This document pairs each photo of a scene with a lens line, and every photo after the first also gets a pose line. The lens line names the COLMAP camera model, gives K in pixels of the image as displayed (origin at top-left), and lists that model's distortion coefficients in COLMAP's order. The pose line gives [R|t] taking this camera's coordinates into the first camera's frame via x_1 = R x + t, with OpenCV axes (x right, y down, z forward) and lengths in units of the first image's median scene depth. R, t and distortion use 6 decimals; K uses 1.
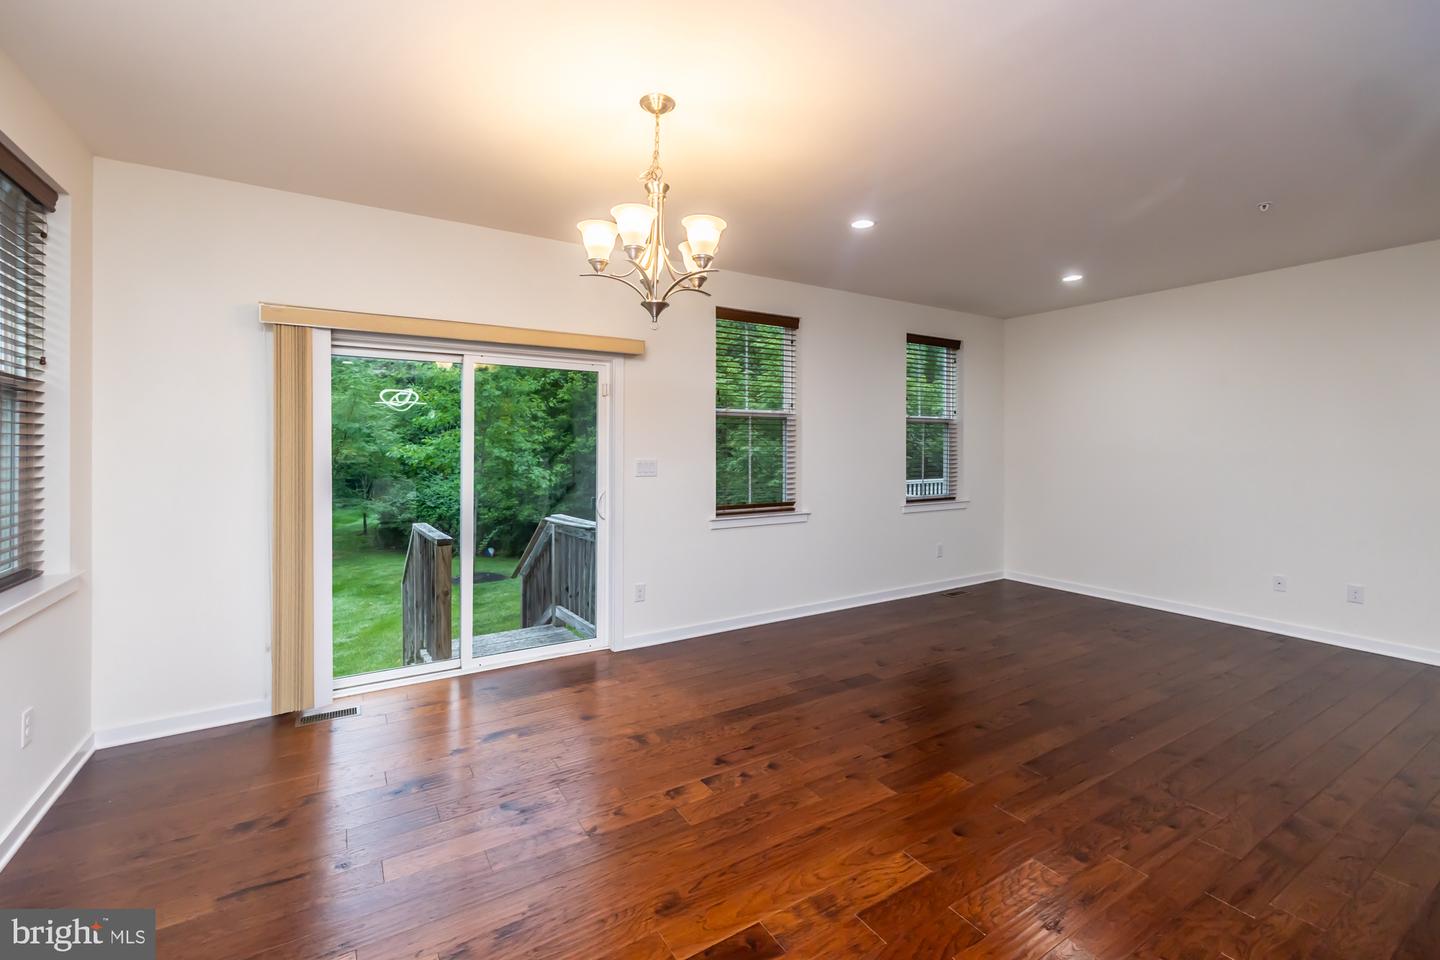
lens RADIAL K [[619.8, 0, 710.3], [0, 619.8, 438.7], [0, 0, 1]] dist [-0.001573, -0.000159]
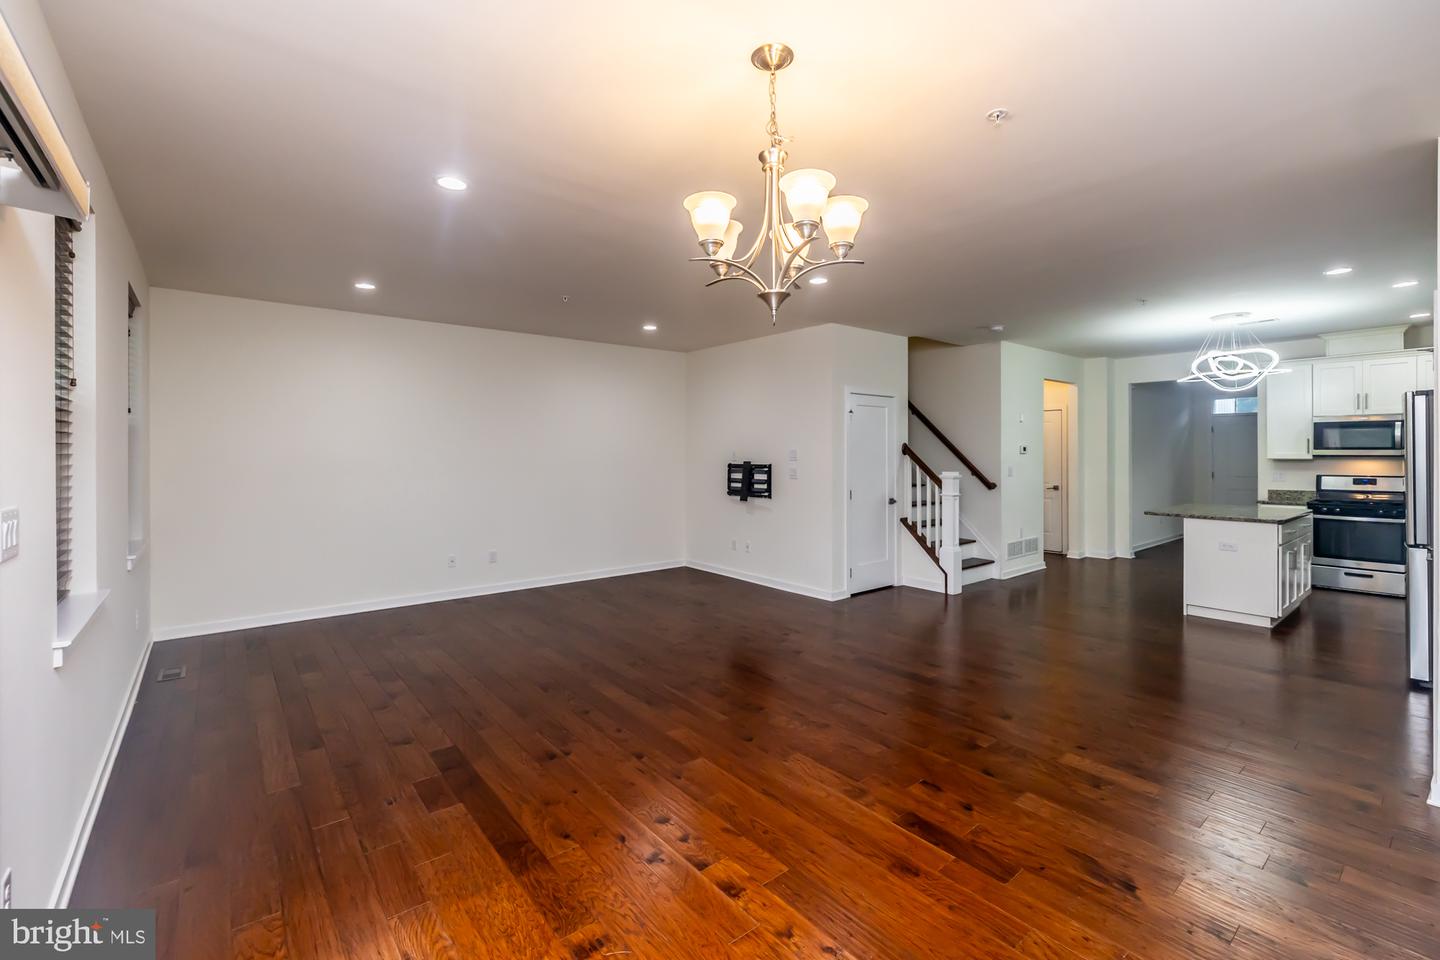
lens RADIAL K [[622.0, 0, 714.9], [0, 622.0, 449.2], [0, 0, 1]] dist [0.000162, -0.000097]
pose [[-0.131607, 0.004572, 0.991291, -0.850593], [-0.003871, 0.999979, -0.005126, -0.003430], [-0.991294, -0.004512, -0.131586, 1.109198]]
